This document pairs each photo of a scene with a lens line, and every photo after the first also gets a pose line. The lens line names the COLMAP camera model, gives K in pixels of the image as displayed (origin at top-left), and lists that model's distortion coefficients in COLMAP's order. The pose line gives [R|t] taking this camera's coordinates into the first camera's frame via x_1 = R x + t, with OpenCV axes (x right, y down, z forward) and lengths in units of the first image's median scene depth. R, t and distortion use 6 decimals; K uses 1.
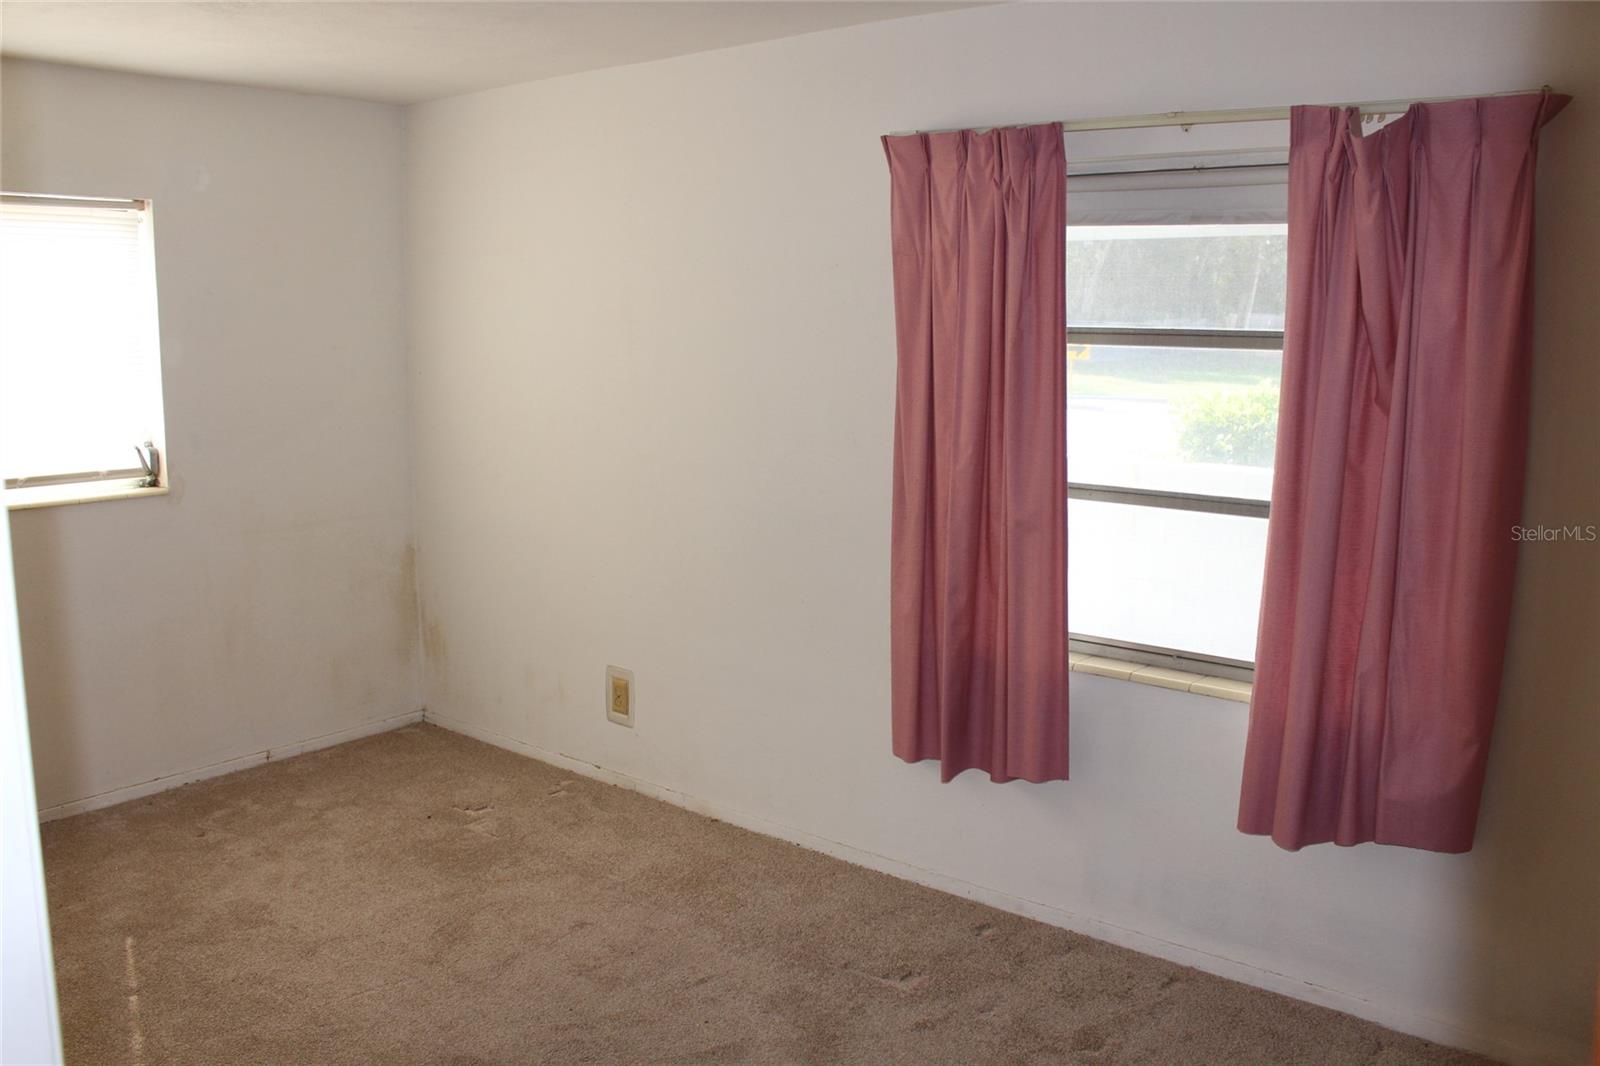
lens RADIAL K [[1322.9, 0, 794.0], [0, 1322.9, 511.7], [0, 0, 1]] dist [-0.160053, 0.135690]
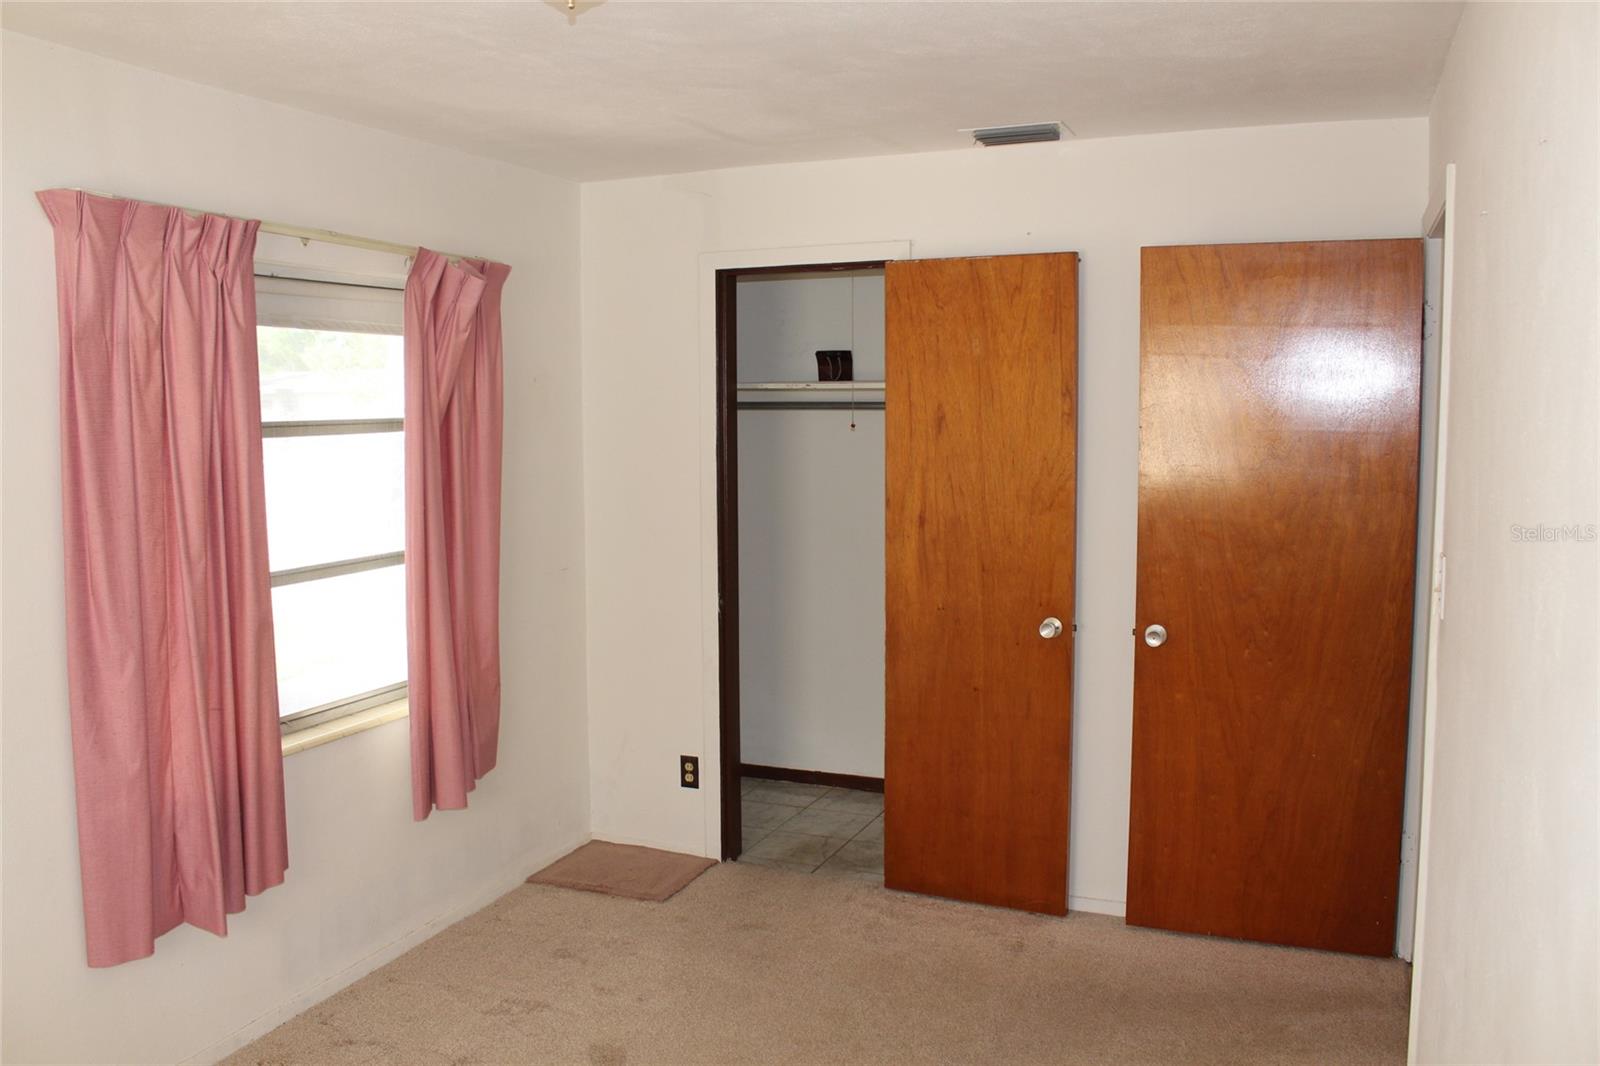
lens RADIAL K [[1322.9, 0, 794.0], [0, 1322.9, 511.7], [0, 0, 1]] dist [-0.160053, 0.135690]
pose [[-0.307154, -0.079421, 0.948340, -0.885530], [0.154311, 0.979167, 0.131982, -0.142882], [-0.939066, 0.186879, -0.288500, 0.925853]]
